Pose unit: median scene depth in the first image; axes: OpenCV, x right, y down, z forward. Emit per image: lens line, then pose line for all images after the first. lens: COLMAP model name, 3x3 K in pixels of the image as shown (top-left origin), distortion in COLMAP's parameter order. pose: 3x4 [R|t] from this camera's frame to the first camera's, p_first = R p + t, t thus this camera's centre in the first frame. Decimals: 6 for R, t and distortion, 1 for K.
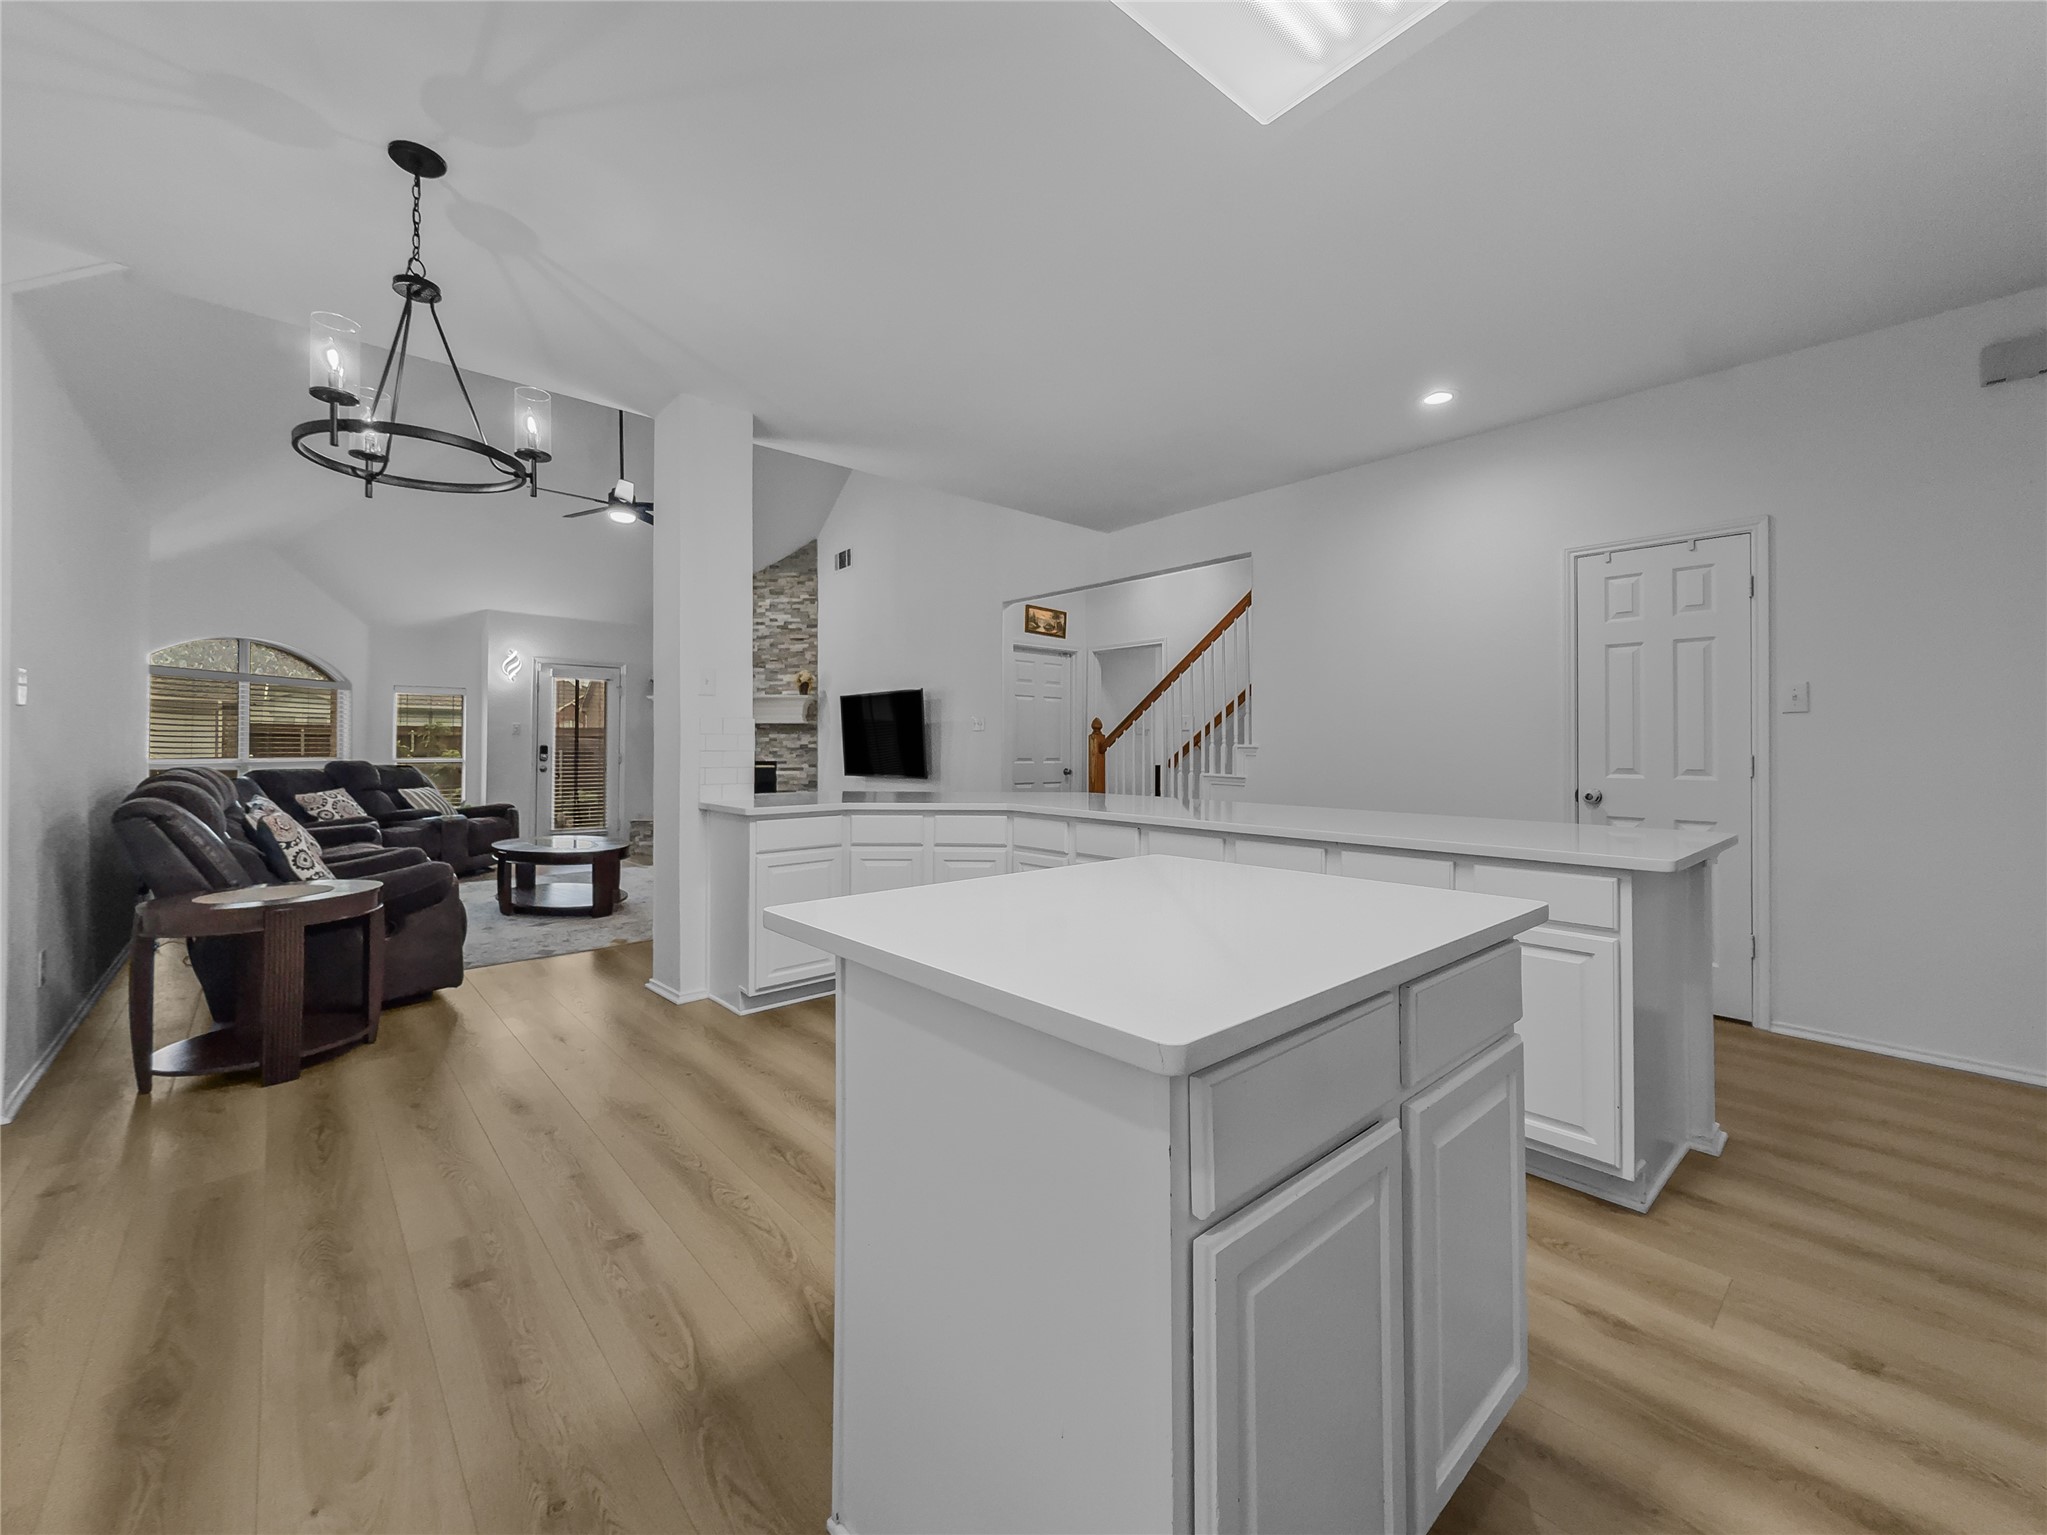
lens RADIAL K [[831.5, 0, 1016.9], [0, 831.5, 738.7], [0, 0, 1]] dist [-0.000760, -0.000154]
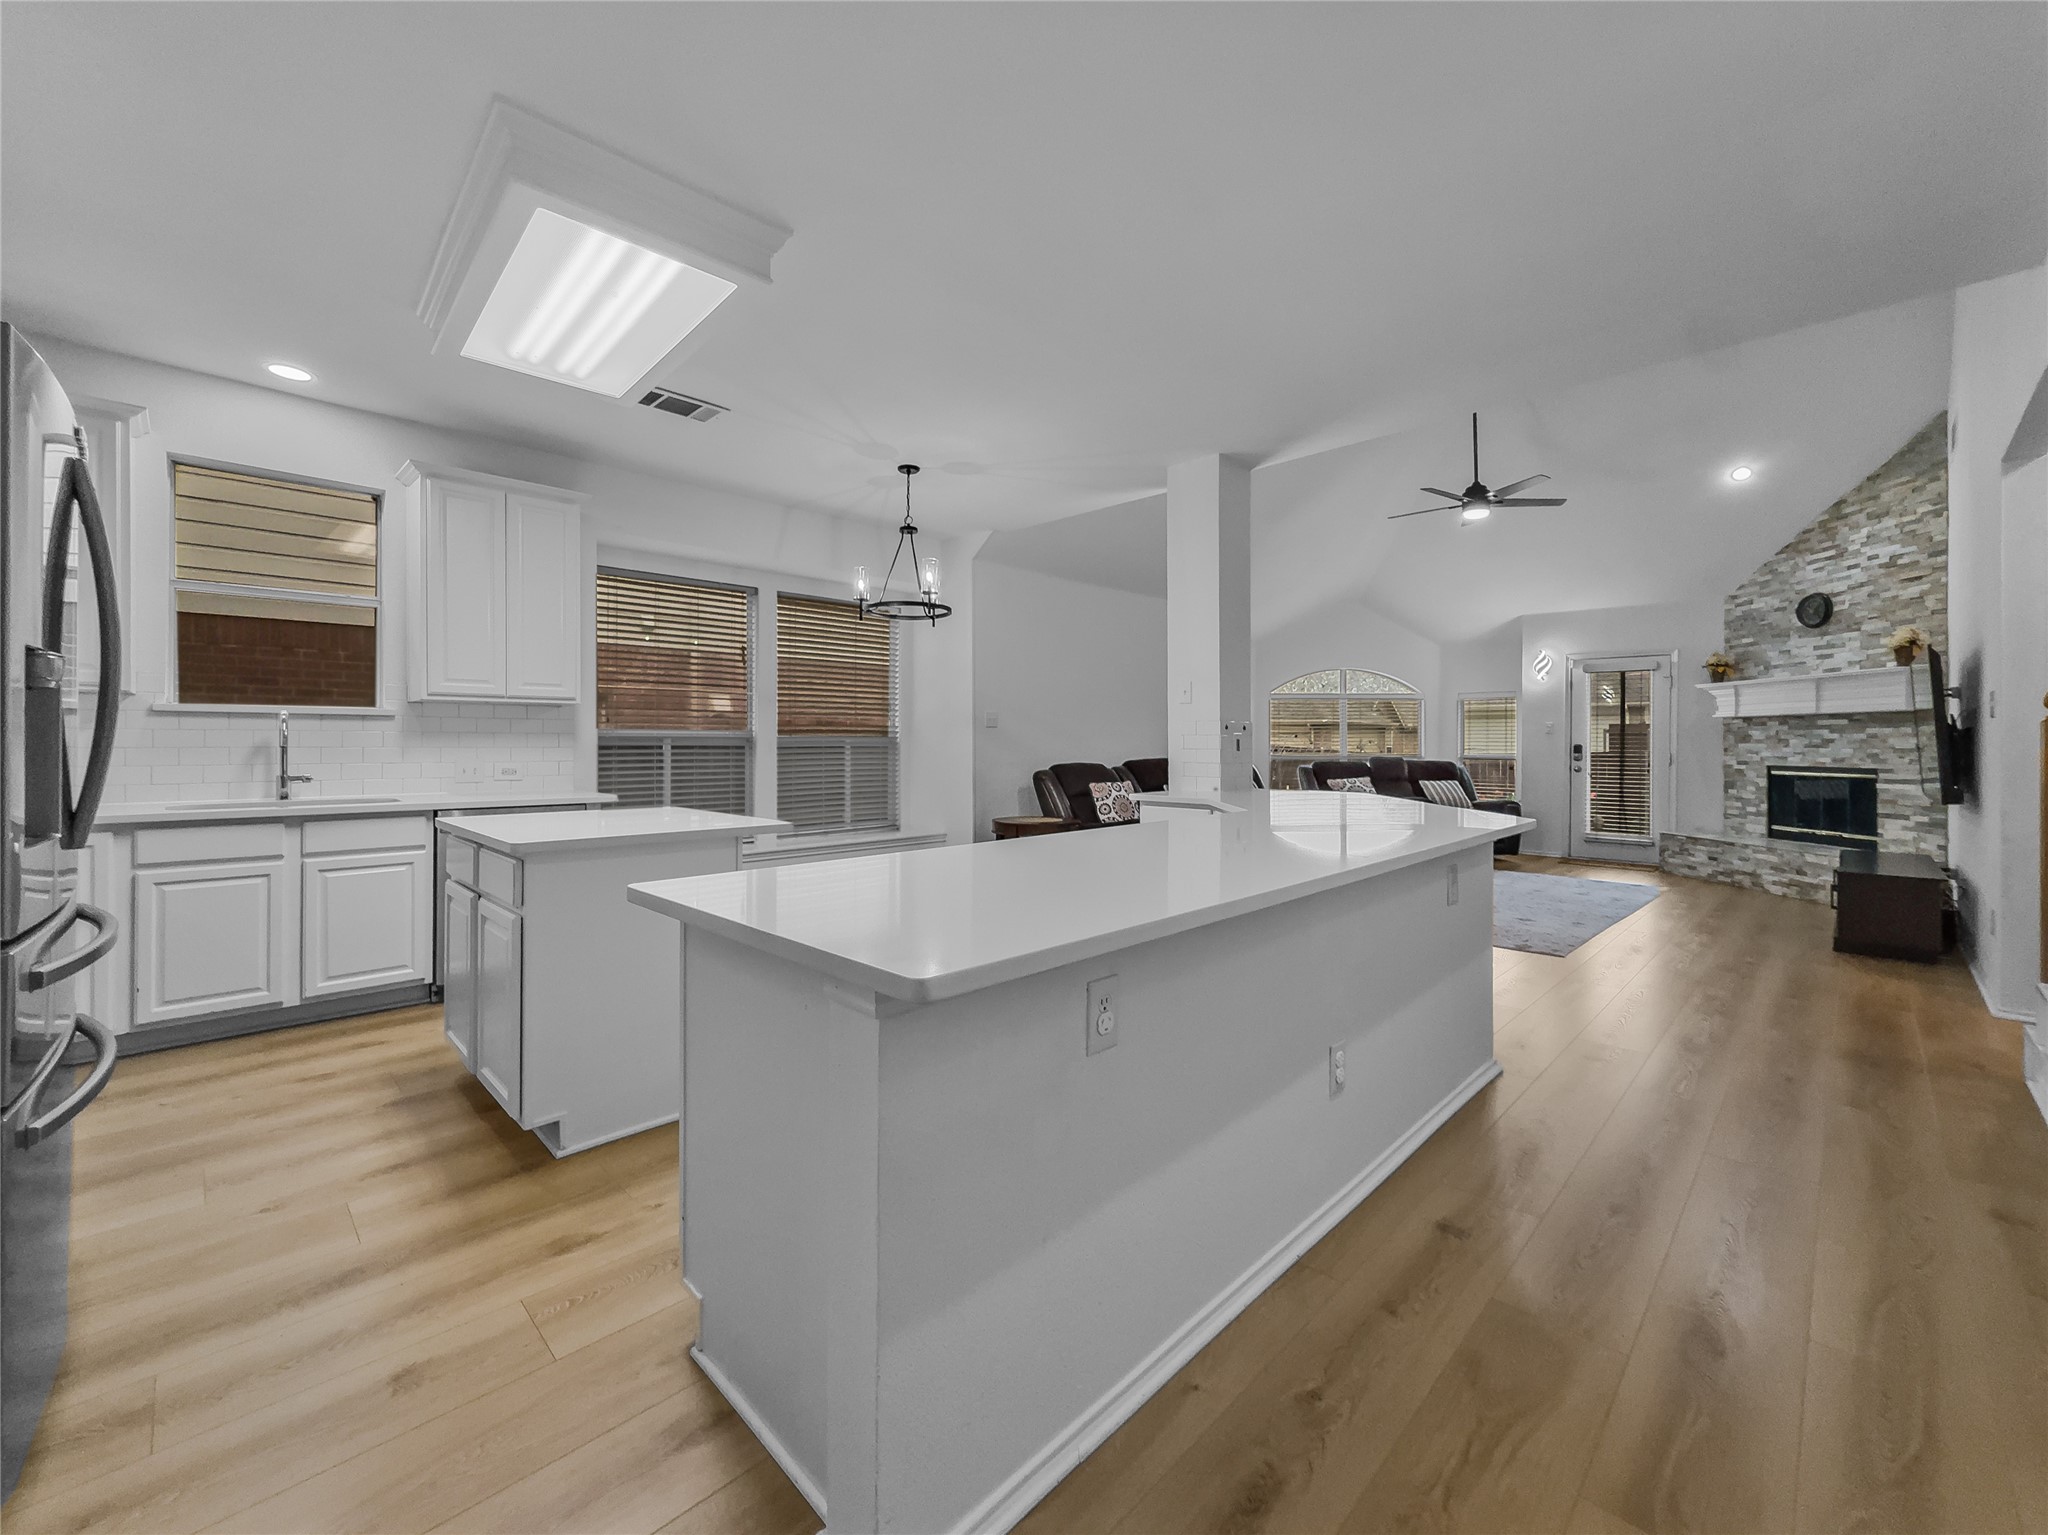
lens RADIAL K [[831.9, 0, 1017.4], [0, 831.9, 738.7], [0, 0, 1]] dist [-0.000760, -0.000154]
pose [[0.050777, -0.005629, -0.998694, 0.340073], [0.007741, 0.999956, -0.005242, 0.001285], [0.998680, -0.007465, 0.050818, 0.278903]]
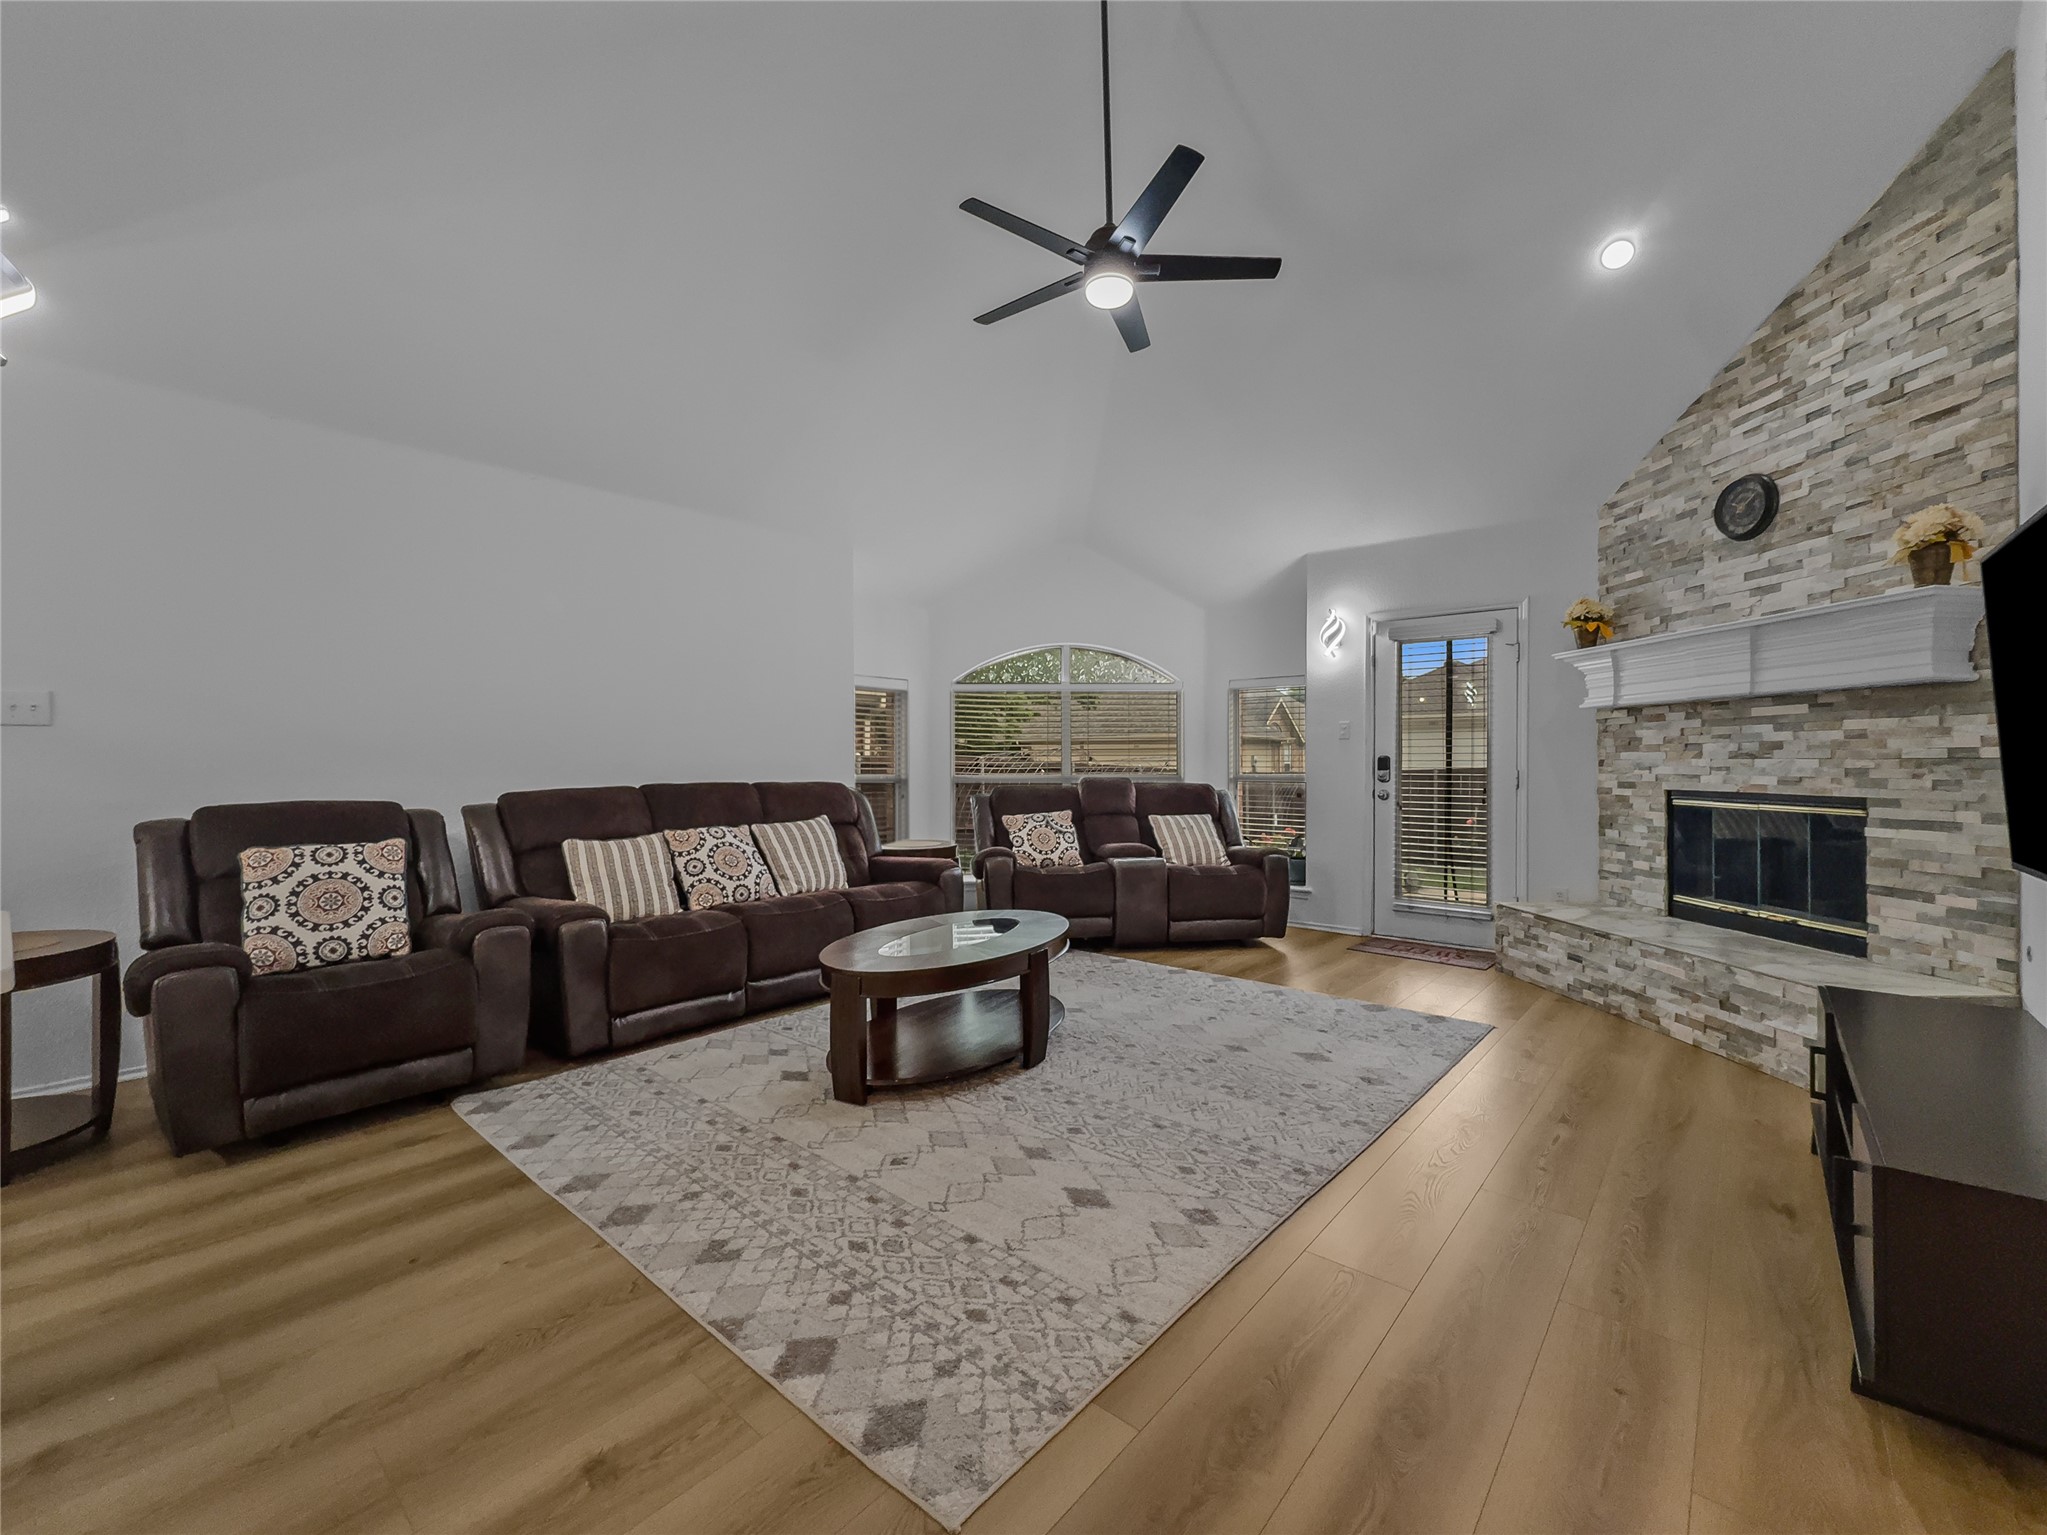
lens RADIAL K [[847.3, 0, 1016.2], [0, 847.3, 759.7], [0, 0, 1]] dist [-0.002106, 0.000000]
pose [[0.126464, -0.001608, -0.991970, 0.010462], [0.015230, 0.999884, 0.000321, 0.005951], [0.991854, -0.015148, 0.126474, 0.610354]]
